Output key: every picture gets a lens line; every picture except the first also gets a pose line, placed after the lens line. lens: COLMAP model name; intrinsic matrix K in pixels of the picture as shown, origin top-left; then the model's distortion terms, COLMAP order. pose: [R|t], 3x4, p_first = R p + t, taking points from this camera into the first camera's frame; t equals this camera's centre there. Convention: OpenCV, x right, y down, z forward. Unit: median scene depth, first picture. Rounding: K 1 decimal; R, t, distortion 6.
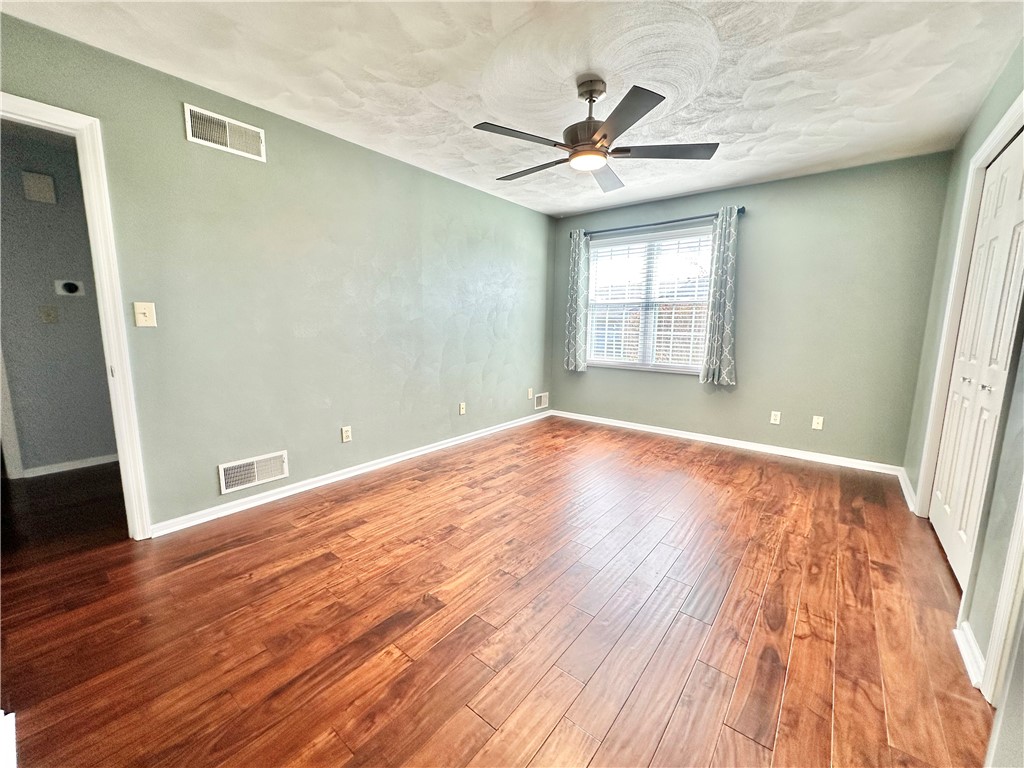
lens RADIAL K [[408.5, 0, 512.4], [0, 408.5, 377.9], [0, 0, 1]] dist [-0.002753, -0.000221]
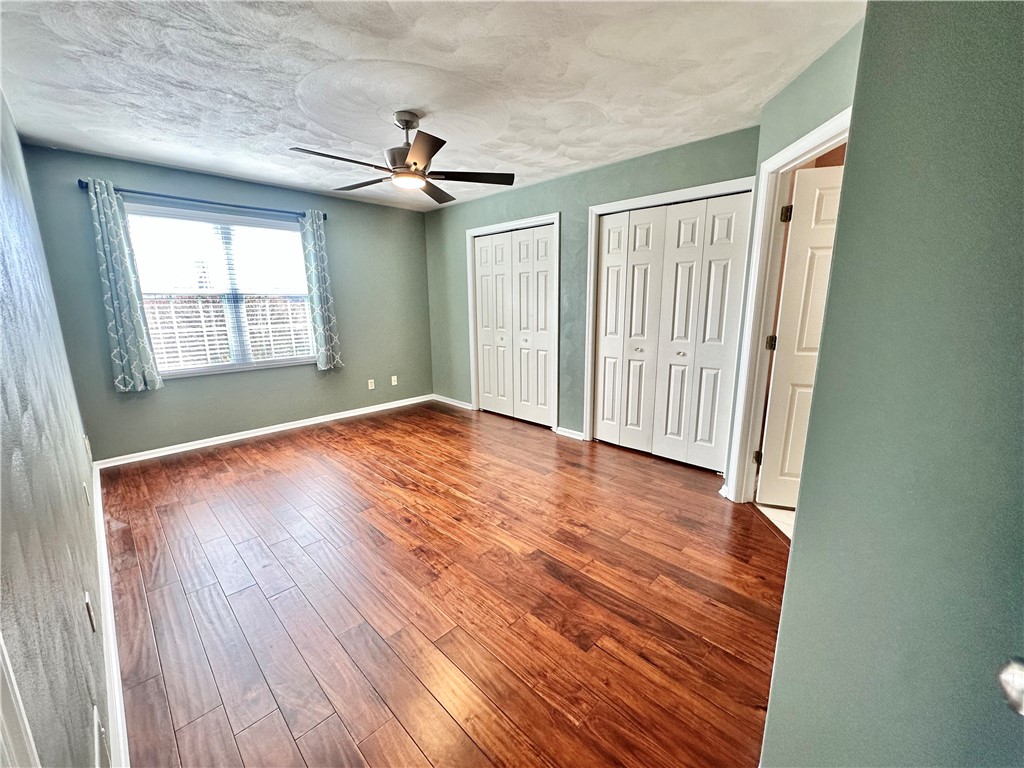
lens RADIAL K [[408.5, 0, 511.9], [0, 408.5, 377.5], [0, 0, 1]] dist [-0.002753, -0.000221]
pose [[0.095626, -0.194065, 0.976317, -0.605755], [0.142746, 0.973348, 0.179493, -0.097979], [-0.985129, 0.122201, 0.120779, 0.392275]]
